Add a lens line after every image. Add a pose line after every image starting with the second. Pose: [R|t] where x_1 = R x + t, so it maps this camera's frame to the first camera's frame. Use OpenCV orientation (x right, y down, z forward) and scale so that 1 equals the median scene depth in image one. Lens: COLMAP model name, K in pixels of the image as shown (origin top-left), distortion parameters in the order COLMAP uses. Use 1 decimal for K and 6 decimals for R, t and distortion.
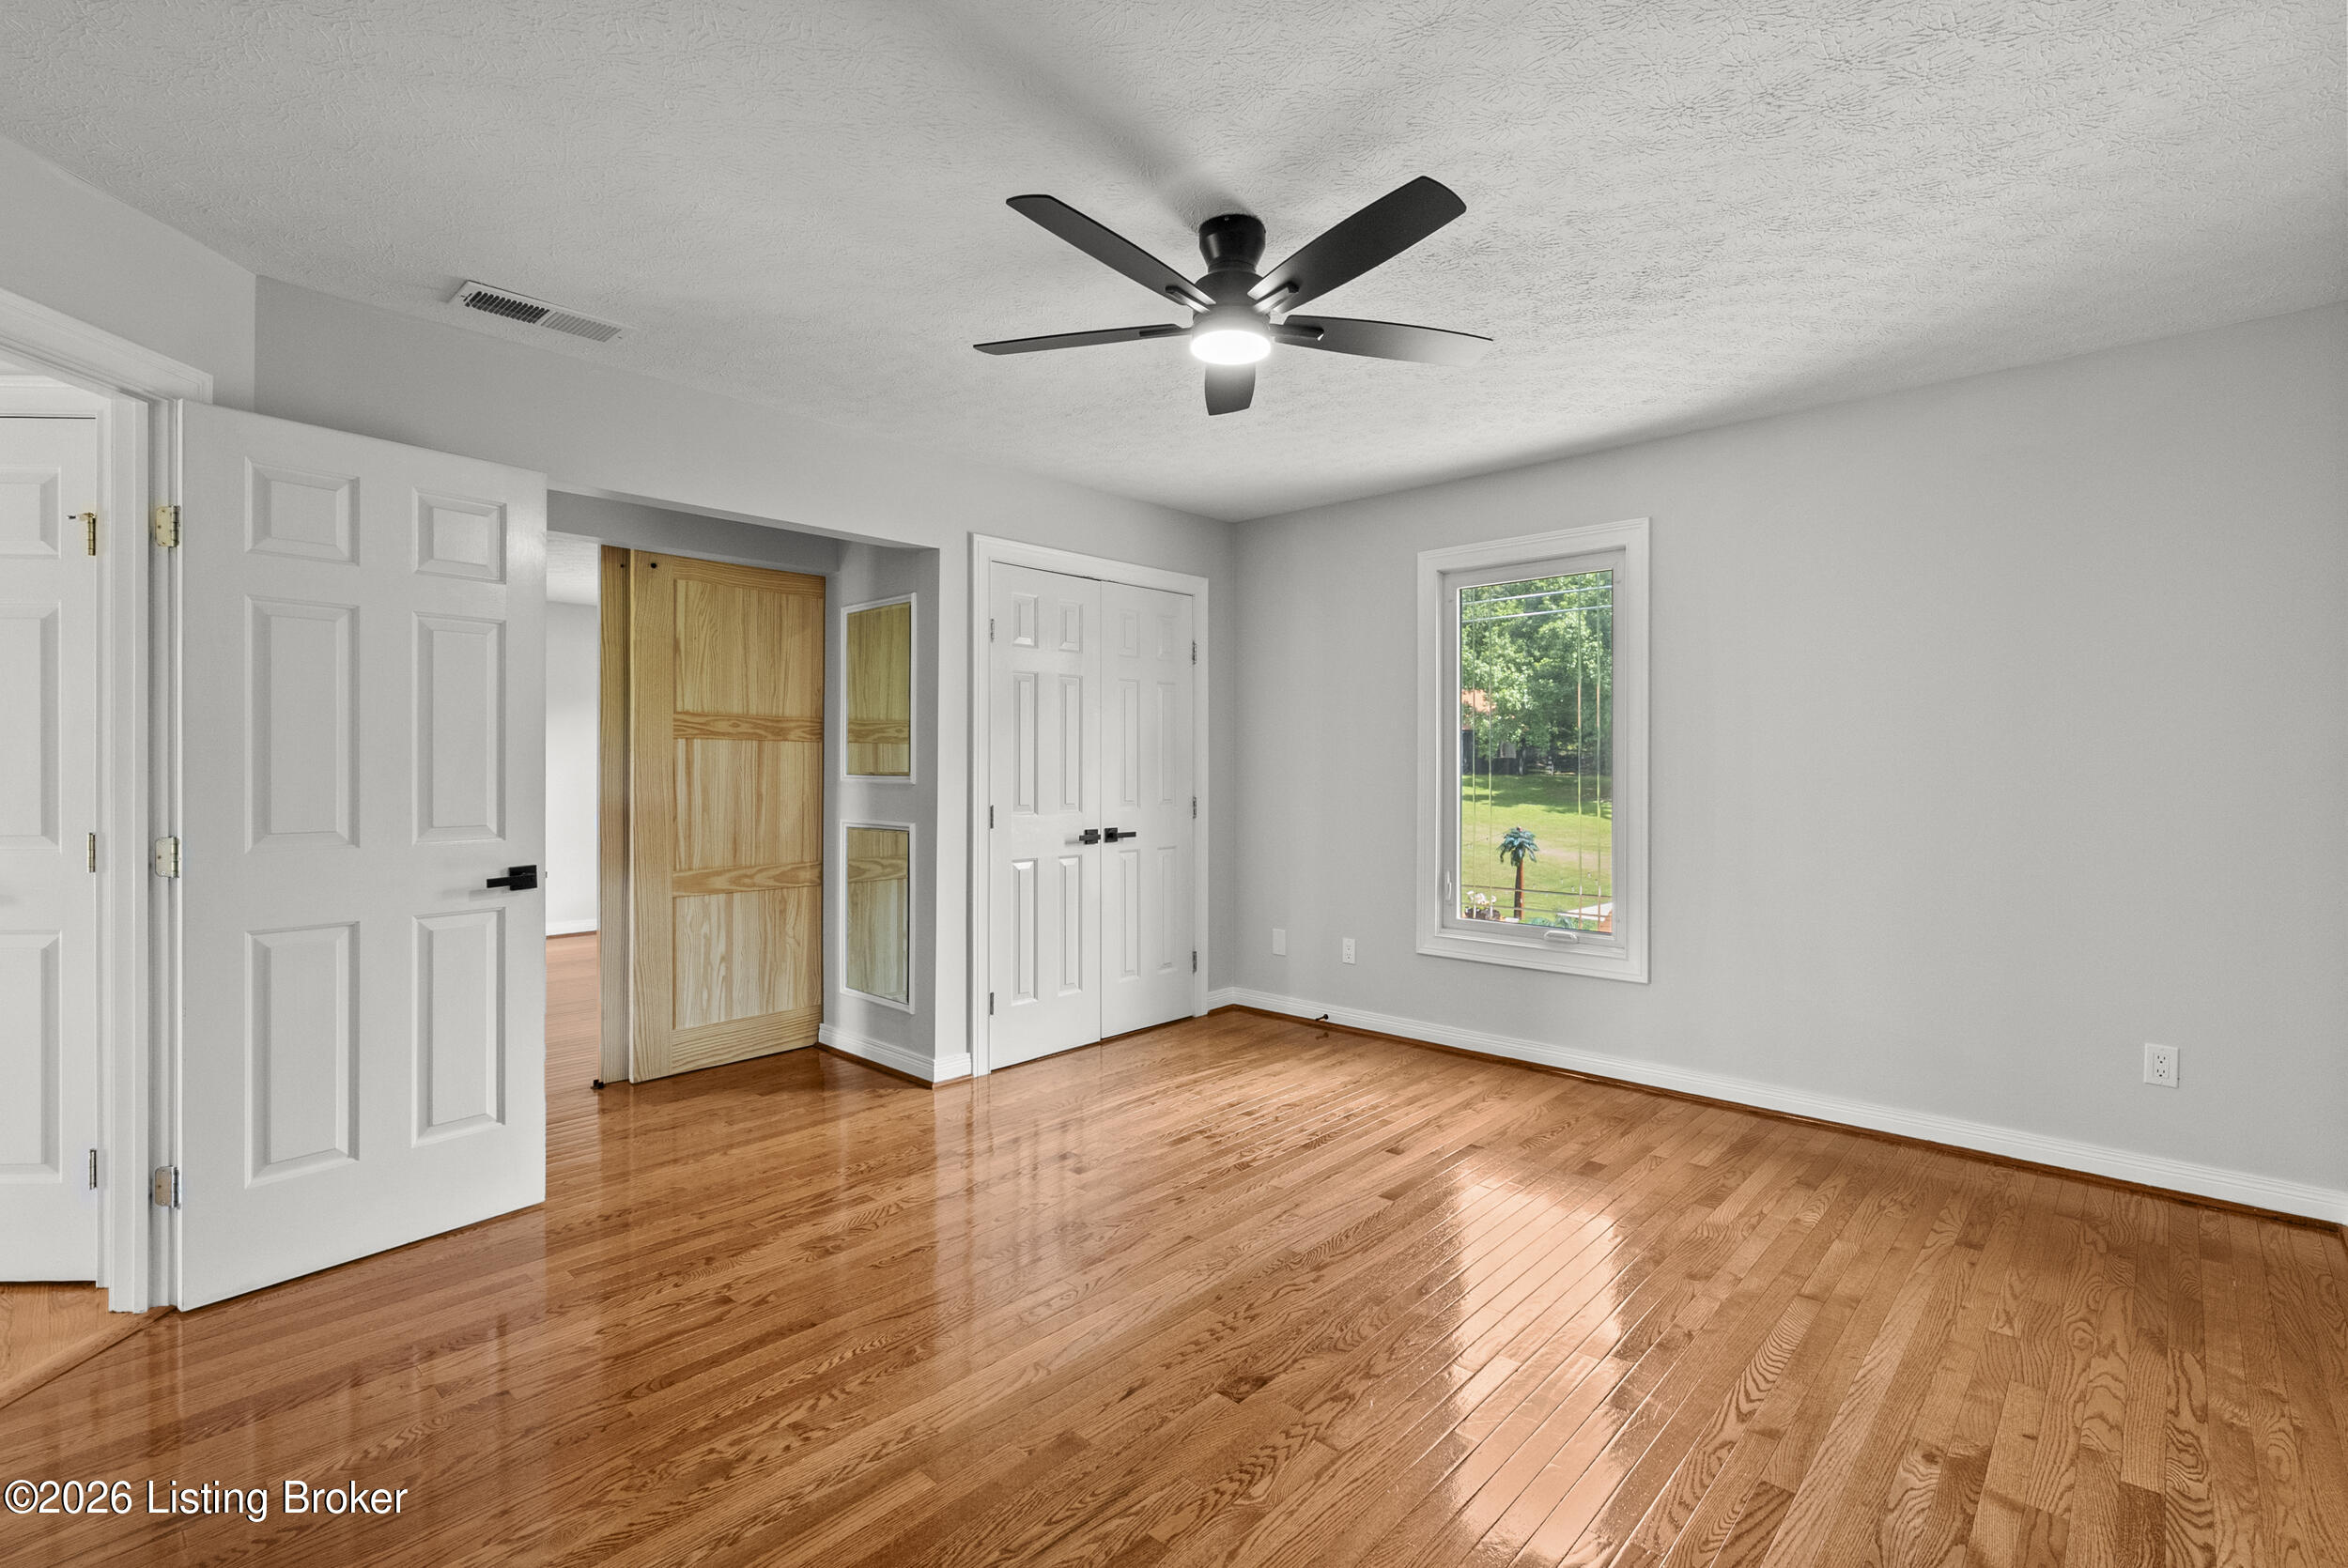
lens RADIAL K [[1068.2, 0, 1168.5], [0, 1068.2, 772.1], [0, 0, 1]] dist [-0.003314, 0.000652]
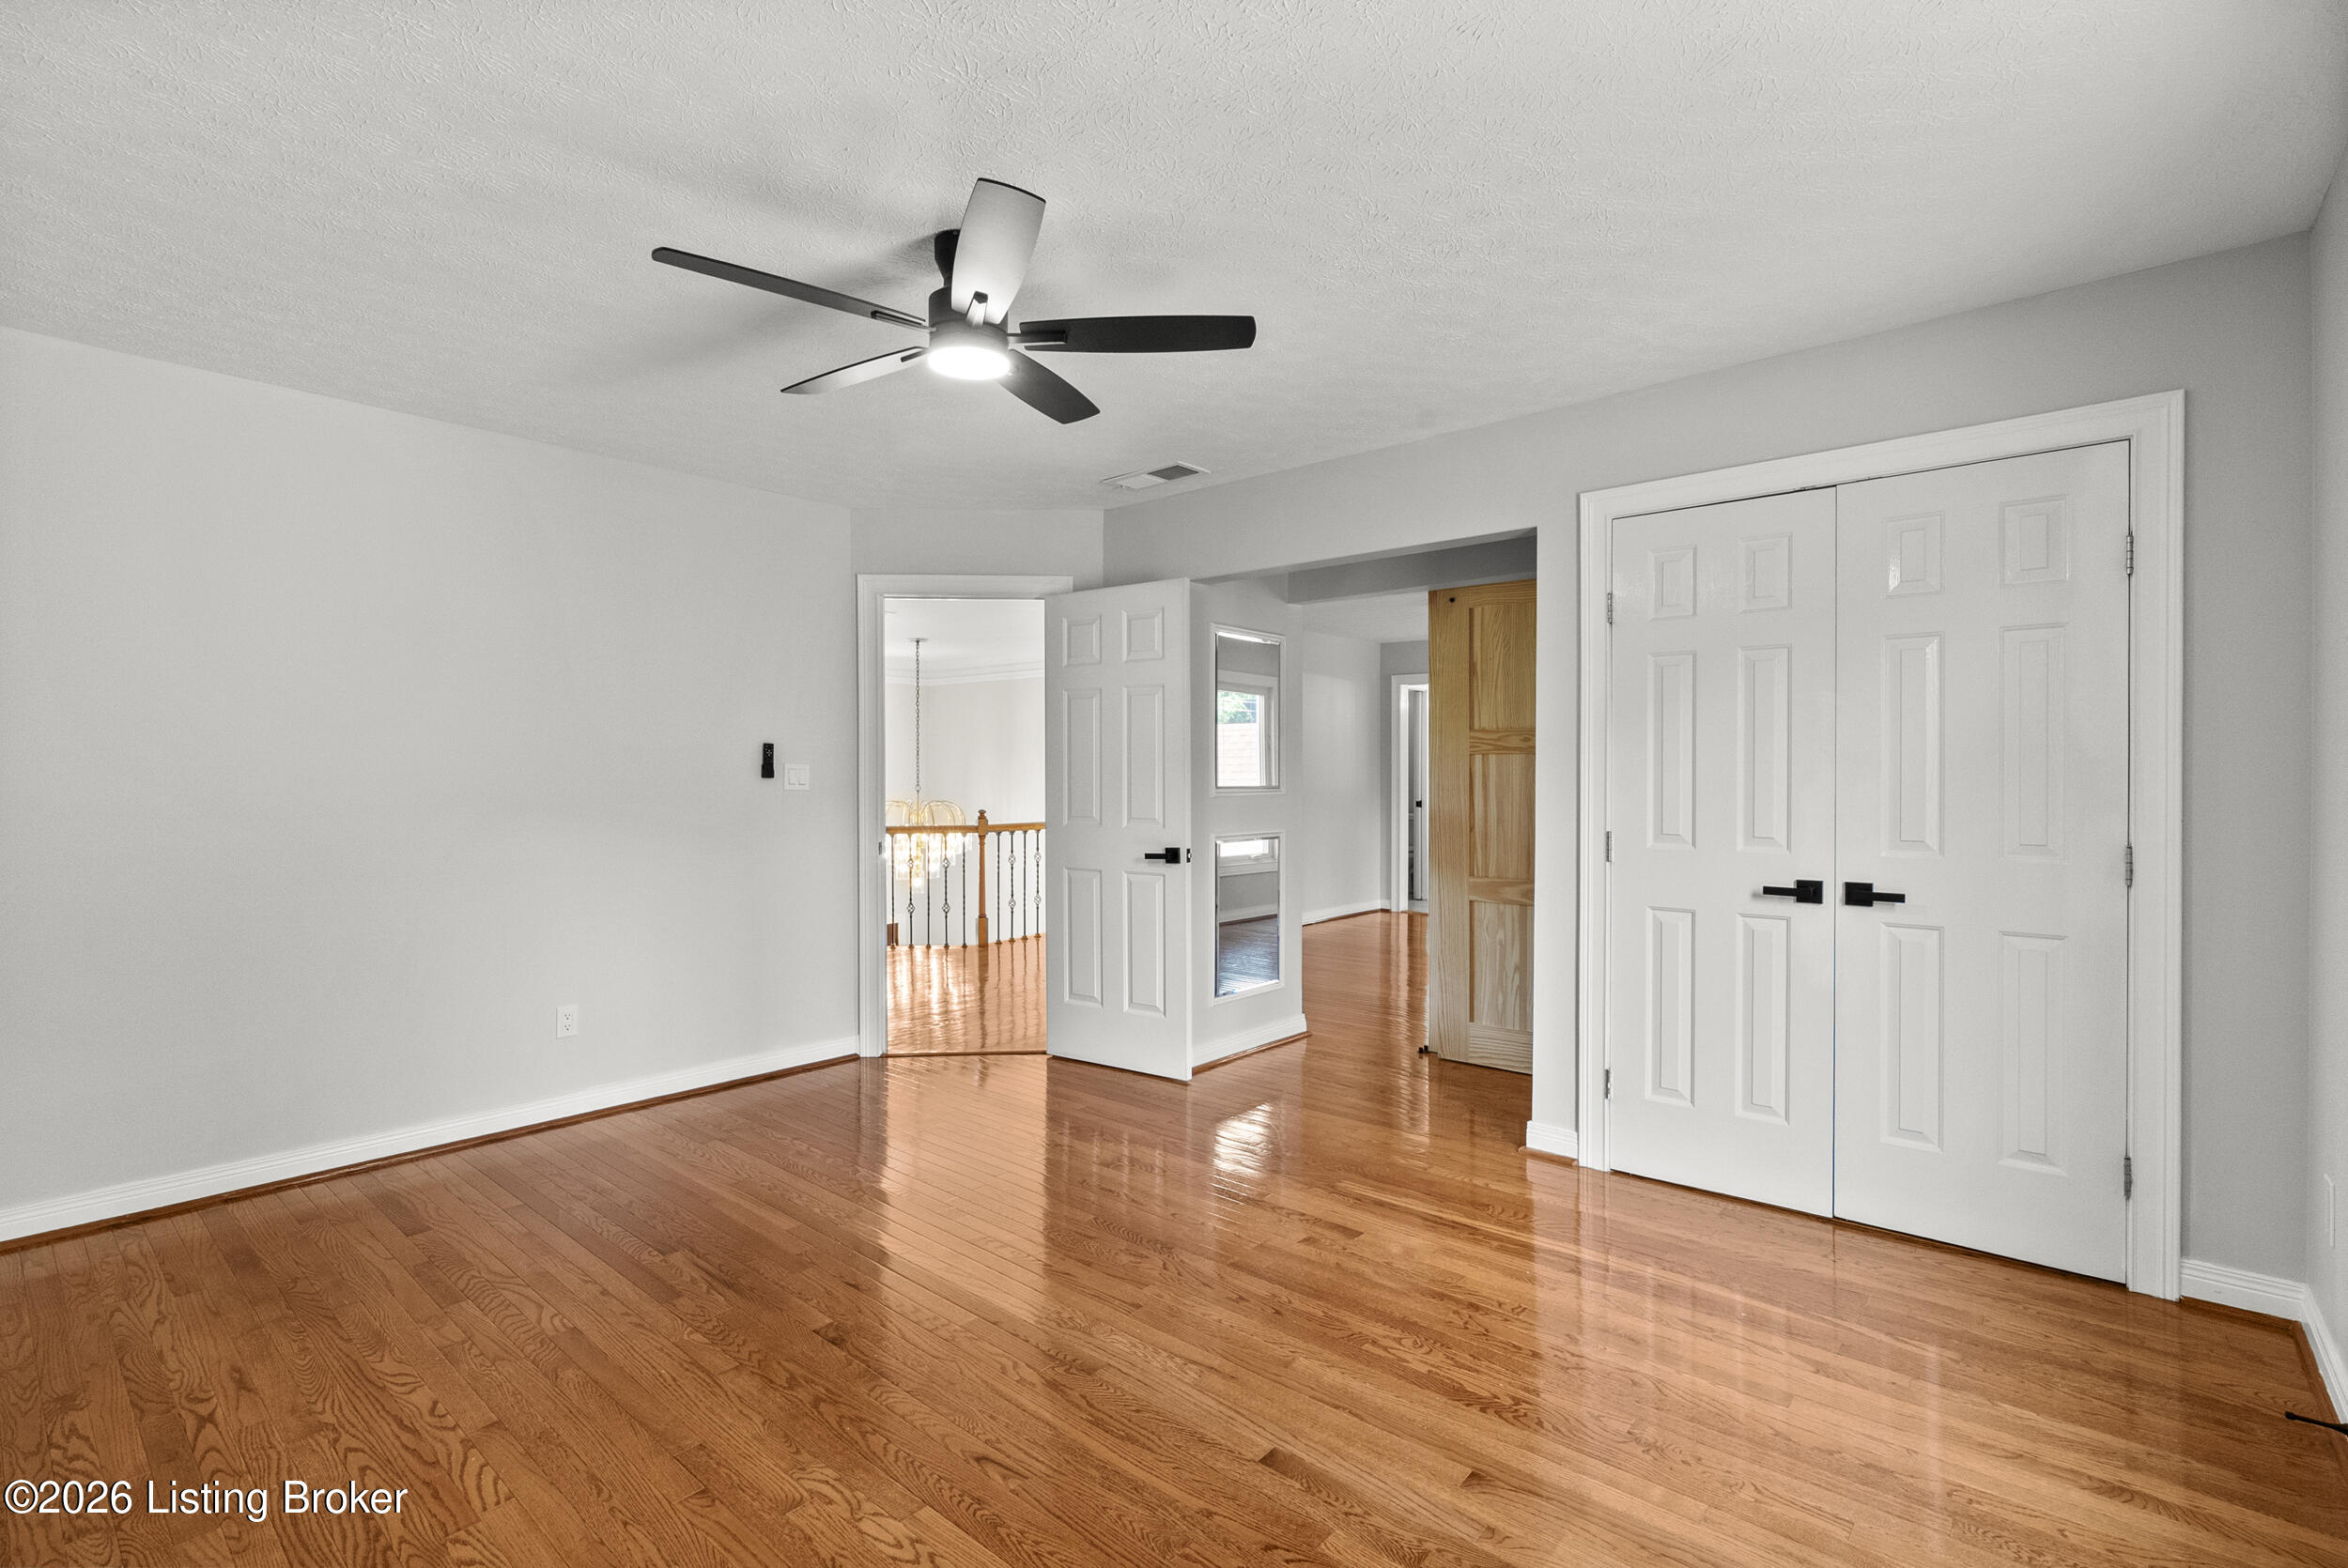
lens RADIAL K [[1050.0, 0, 1174.0], [0, 1050.0, 784.0], [0, 0, 1]] dist [-0.001146, 0.000380]
pose [[0.043564, 0.007642, -0.999021, 0.587324], [-0.004285, 0.999963, 0.007462, -0.007993], [0.999041, 0.003956, 0.043595, 0.643246]]
